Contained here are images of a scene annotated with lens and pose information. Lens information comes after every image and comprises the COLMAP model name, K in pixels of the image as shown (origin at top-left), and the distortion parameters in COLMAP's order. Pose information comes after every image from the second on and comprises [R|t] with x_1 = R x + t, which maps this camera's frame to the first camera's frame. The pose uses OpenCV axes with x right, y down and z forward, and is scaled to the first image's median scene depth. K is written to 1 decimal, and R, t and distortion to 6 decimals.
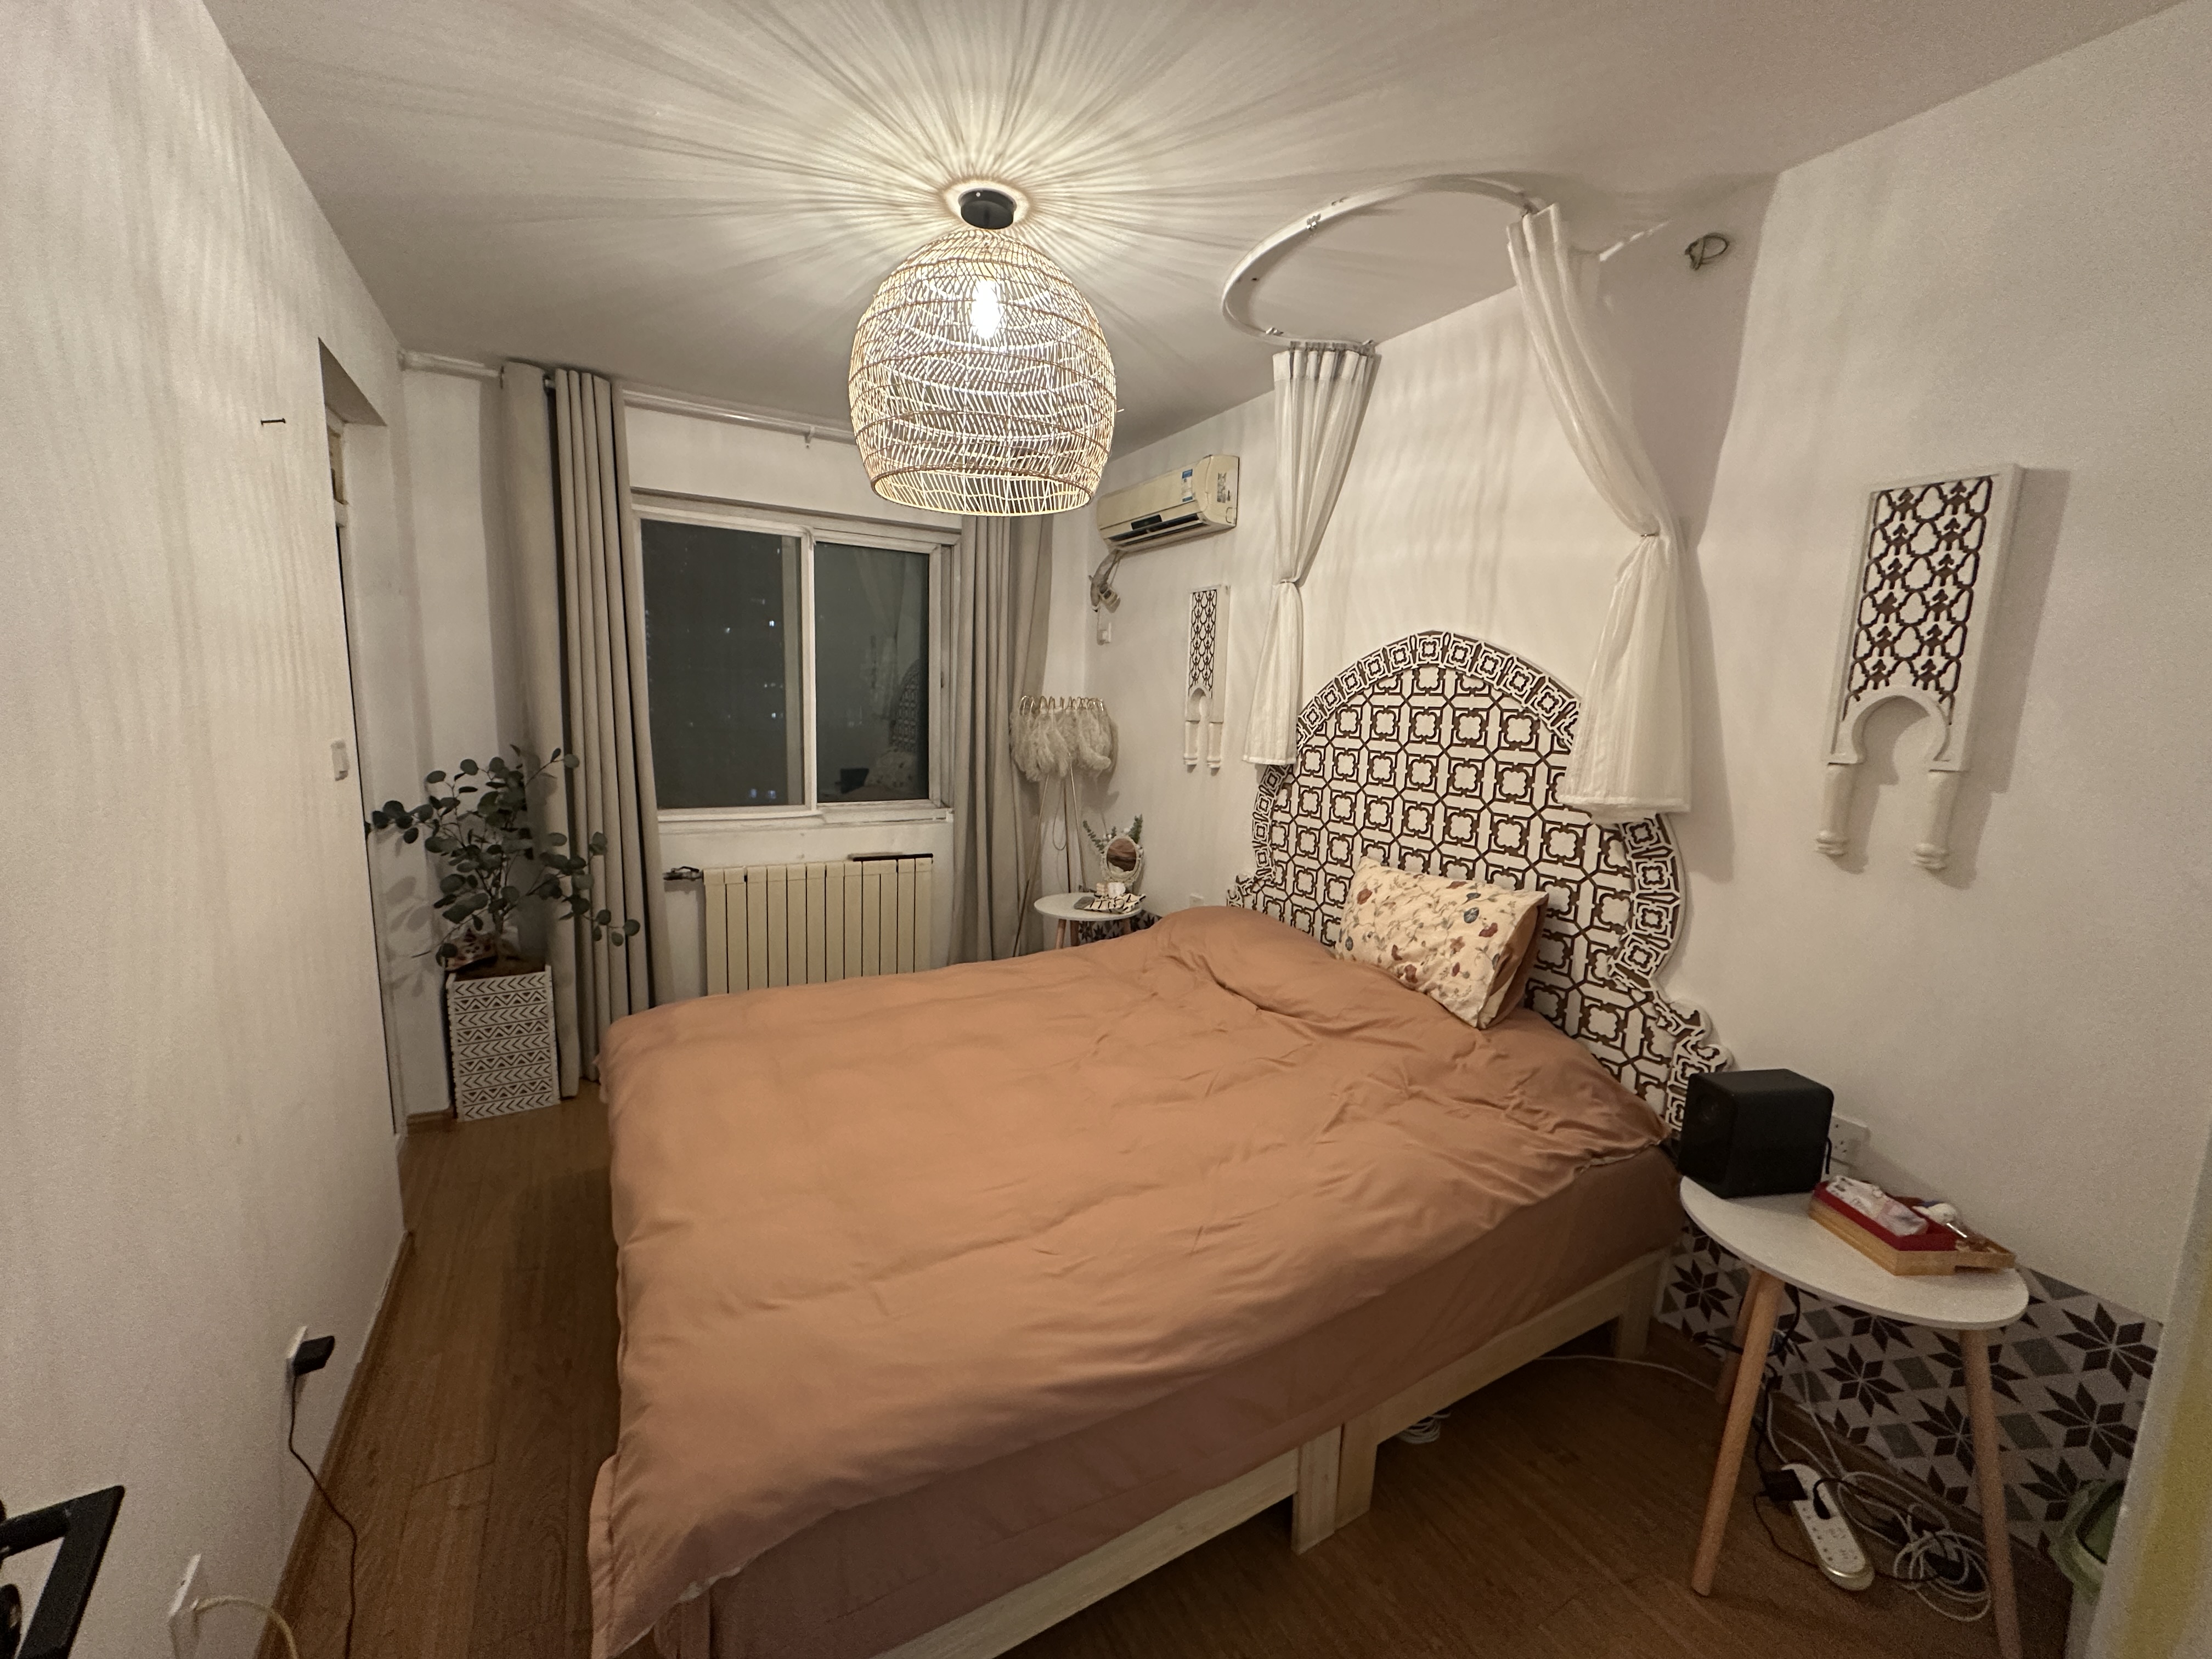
lens RADIAL K [[889.8, 0, 1106.0], [0, 889.8, 829.5], [0, 0, 1]] dist [0.000954, 0.000135]
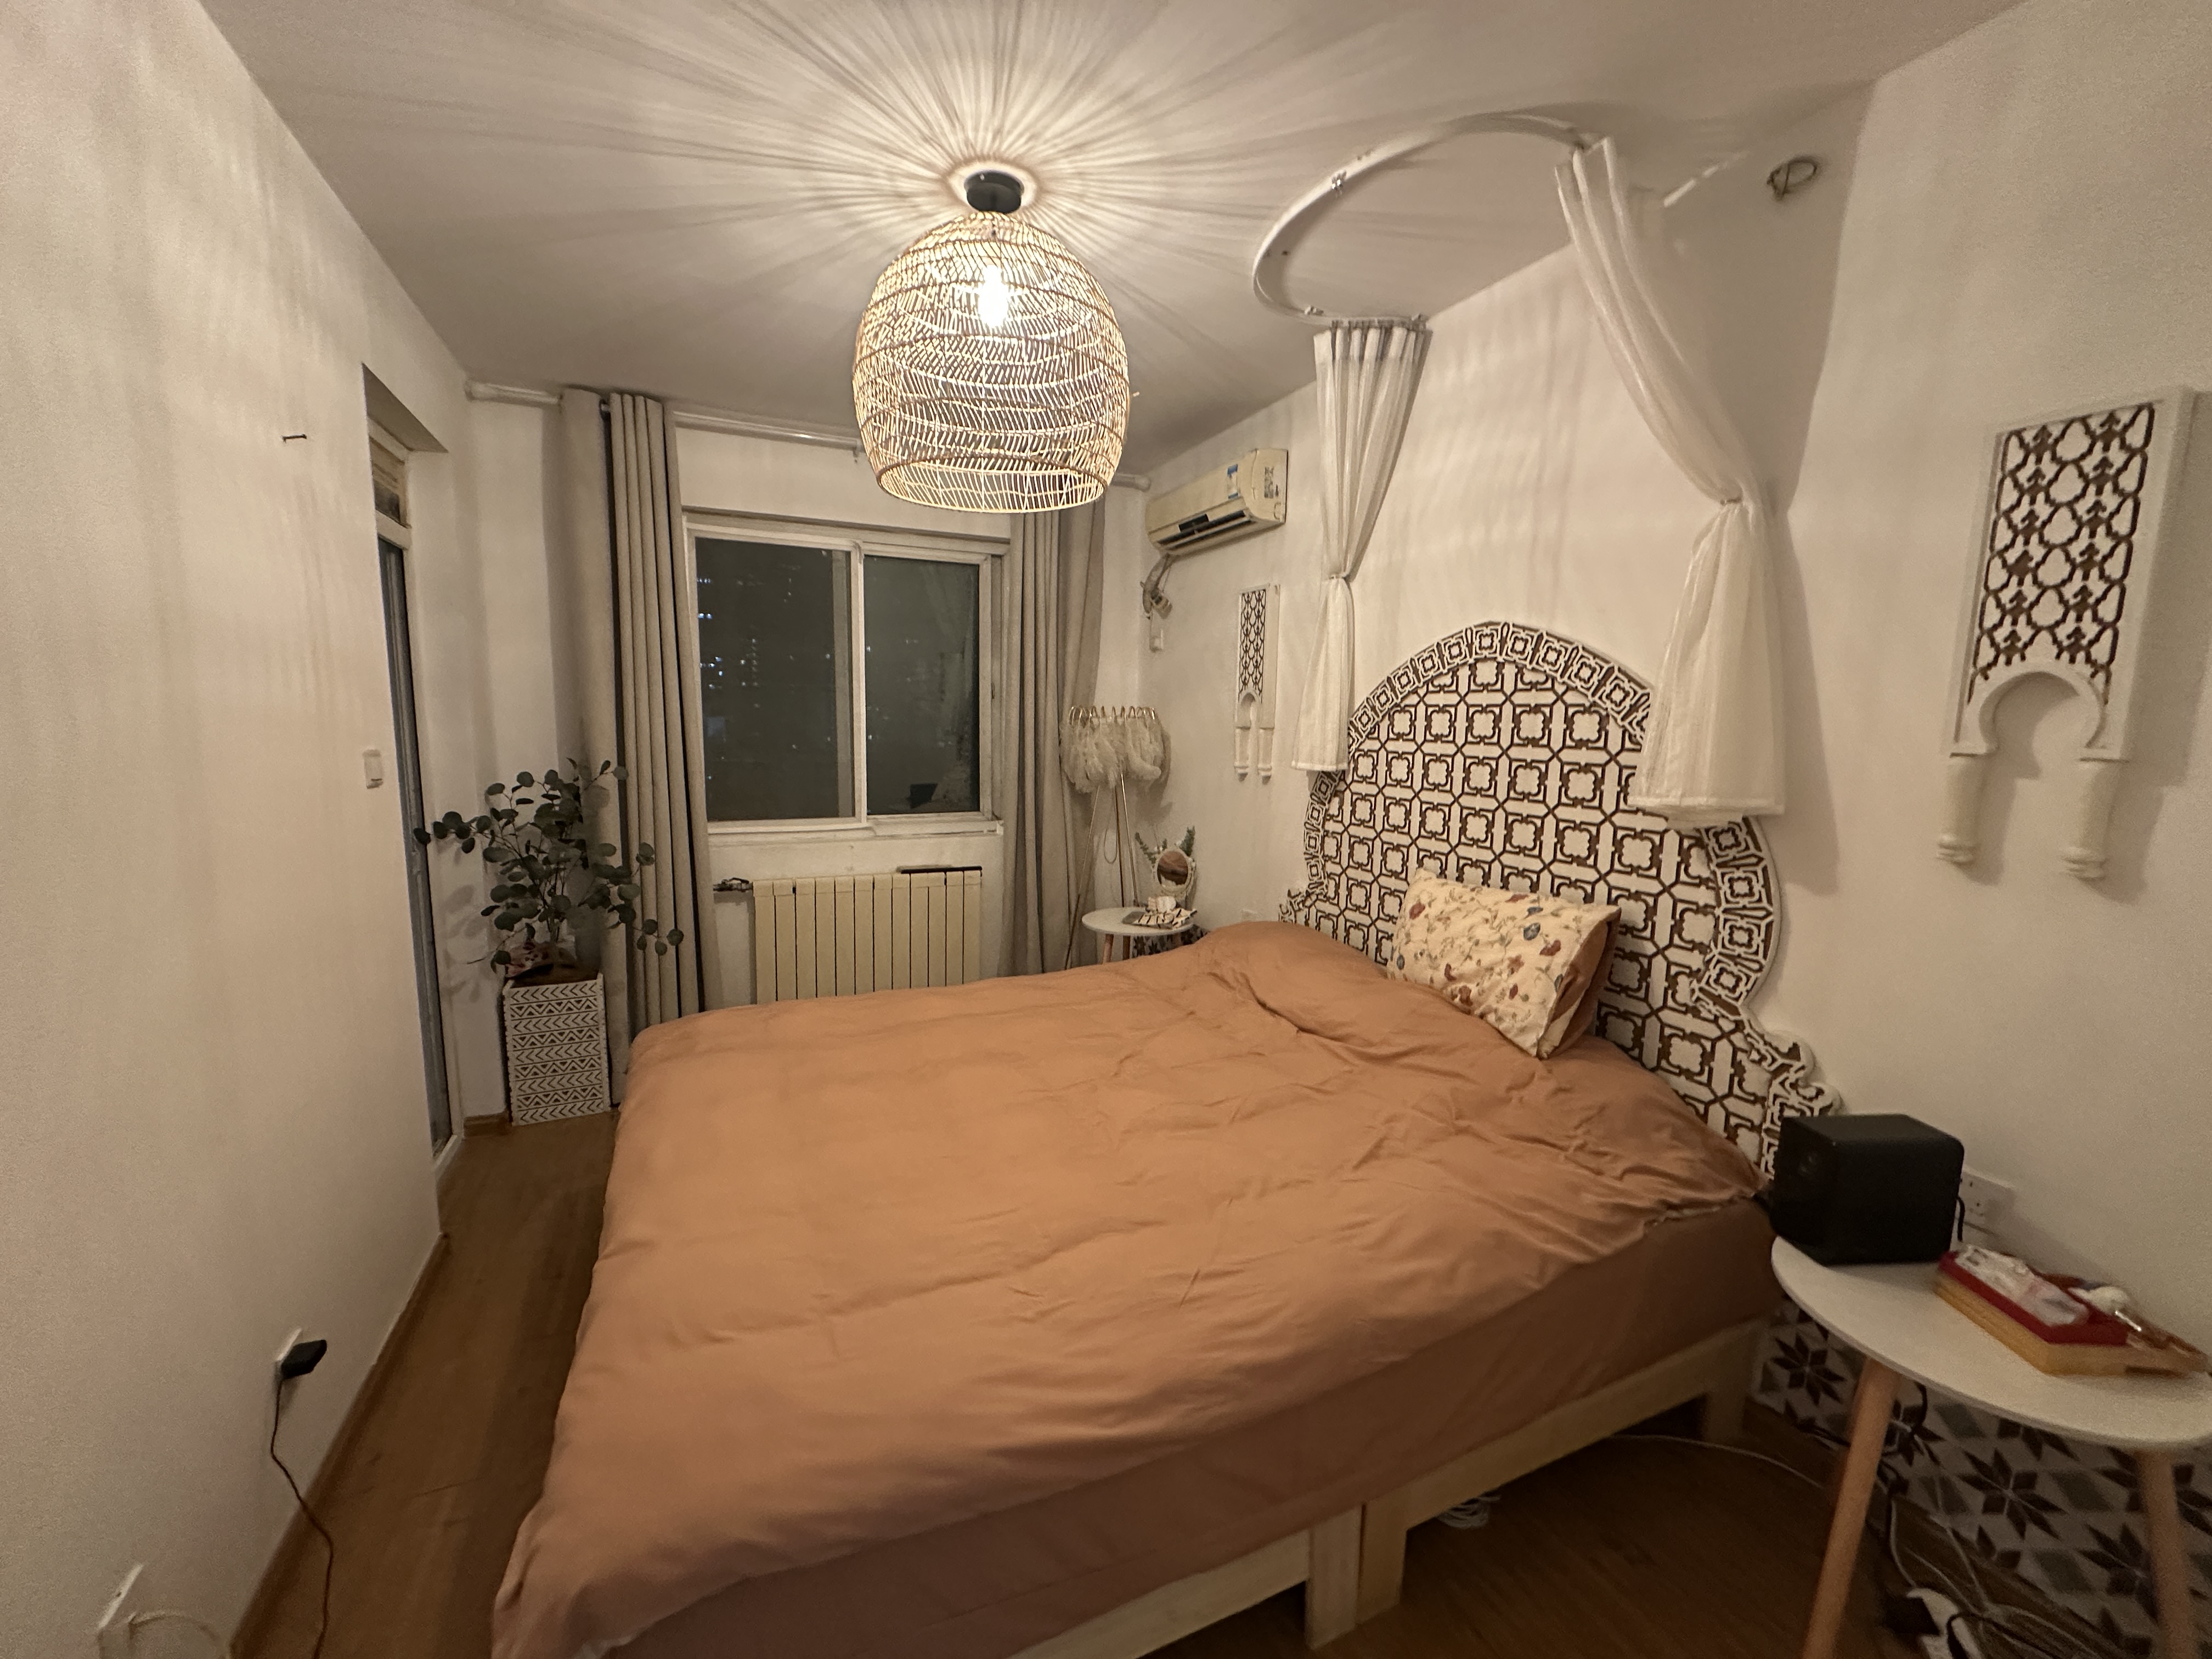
lens RADIAL K [[887.8, 0, 1106.0], [0, 887.8, 829.5], [0, 0, 1]] dist [-0.000638, 0.000888]
pose [[0.994947, -0.001923, -0.100384, 0.076973], [-0.000171, 0.999783, -0.020844, 0.012568], [0.100402, 0.020756, 0.994730, 0.063356]]
